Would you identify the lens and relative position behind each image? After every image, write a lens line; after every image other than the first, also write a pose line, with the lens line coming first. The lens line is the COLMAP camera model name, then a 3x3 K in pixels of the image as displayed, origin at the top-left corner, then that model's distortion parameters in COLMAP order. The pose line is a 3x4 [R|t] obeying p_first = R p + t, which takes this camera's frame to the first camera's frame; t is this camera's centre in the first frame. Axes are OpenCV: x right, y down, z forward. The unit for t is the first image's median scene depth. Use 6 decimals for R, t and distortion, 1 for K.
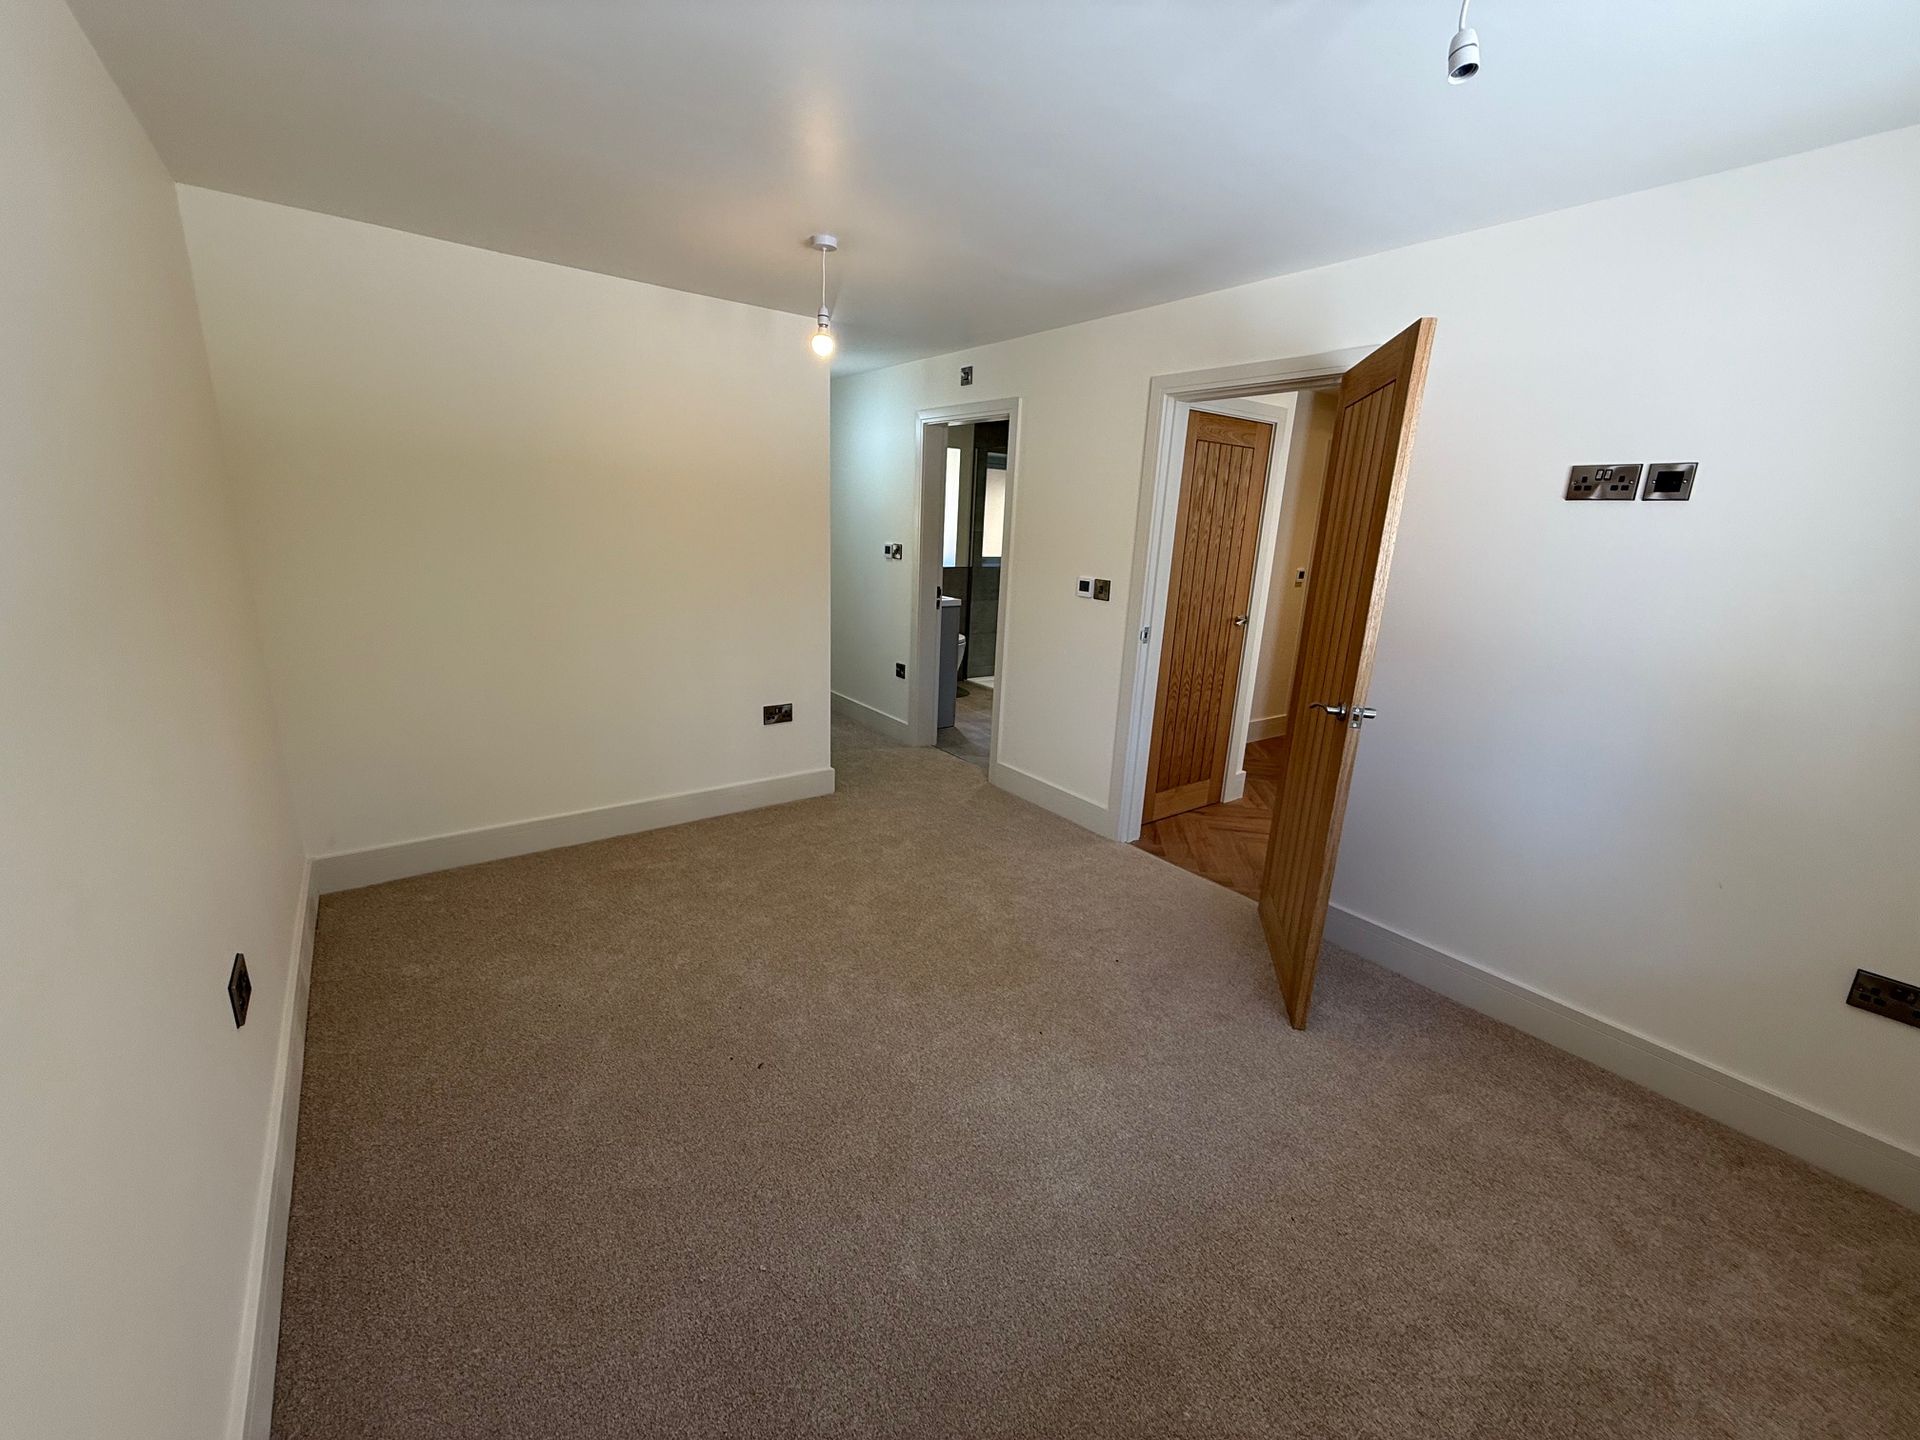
lens RADIAL K [[780.5, 0, 963.4], [0, 780.5, 724.1], [0, 0, 1]] dist [-0.001849, 0.001103]
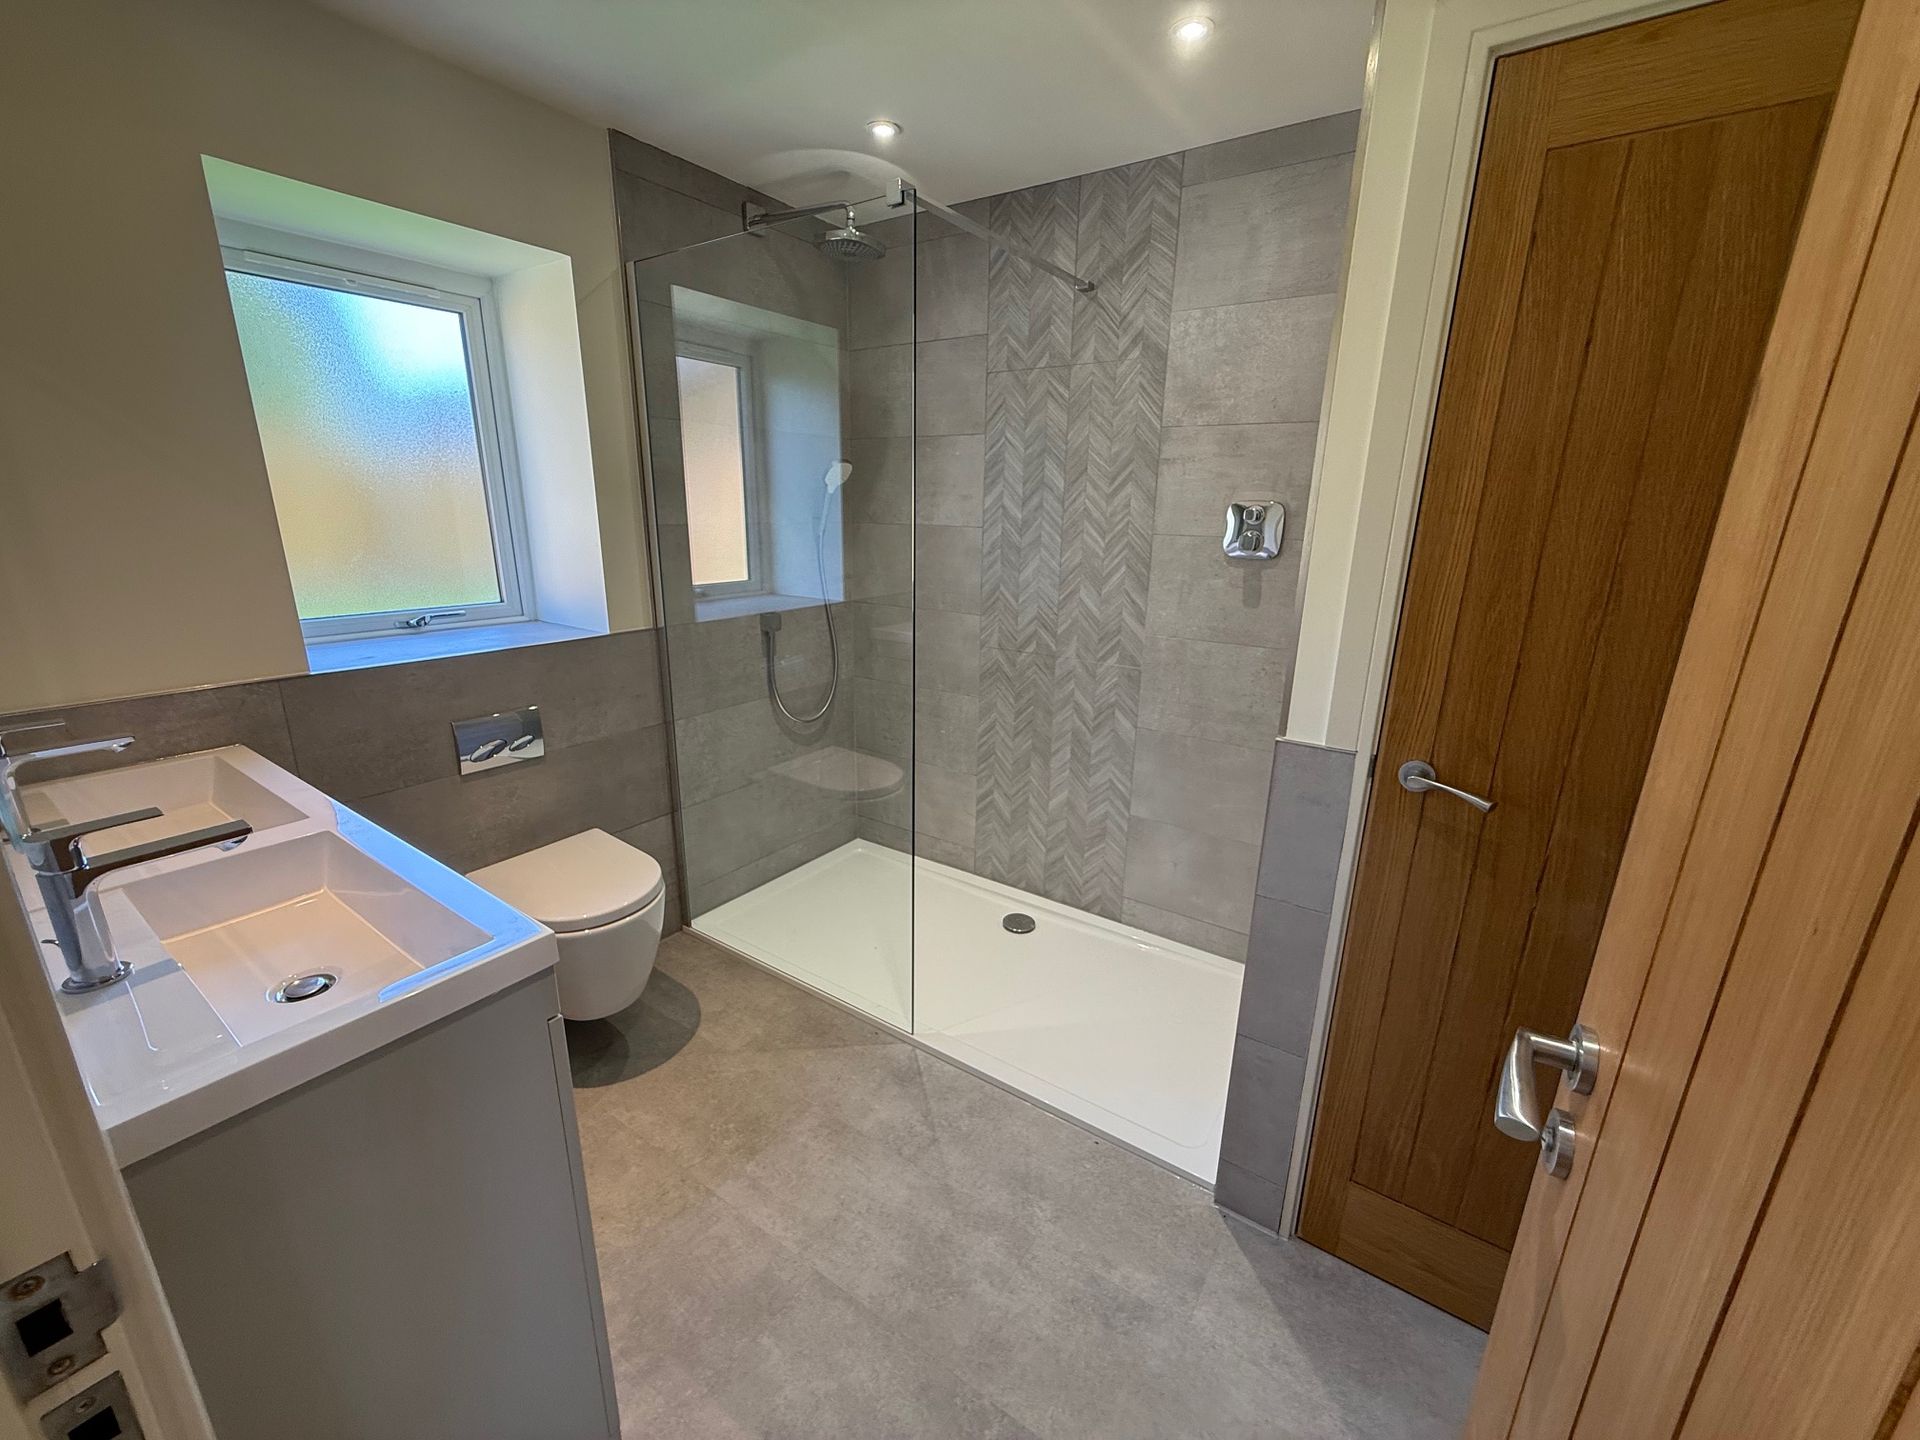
lens RADIAL K [[780.5, 0, 955.8], [0, 780.5, 719.6], [0, 0, 1]] dist [-0.001849, 0.001103]
pose [[0.943822, -0.123262, 0.306604, 0.021423], [0.109821, 0.992091, 0.060782, -0.167222], [-0.311671, -0.023696, 0.949894, 0.632120]]
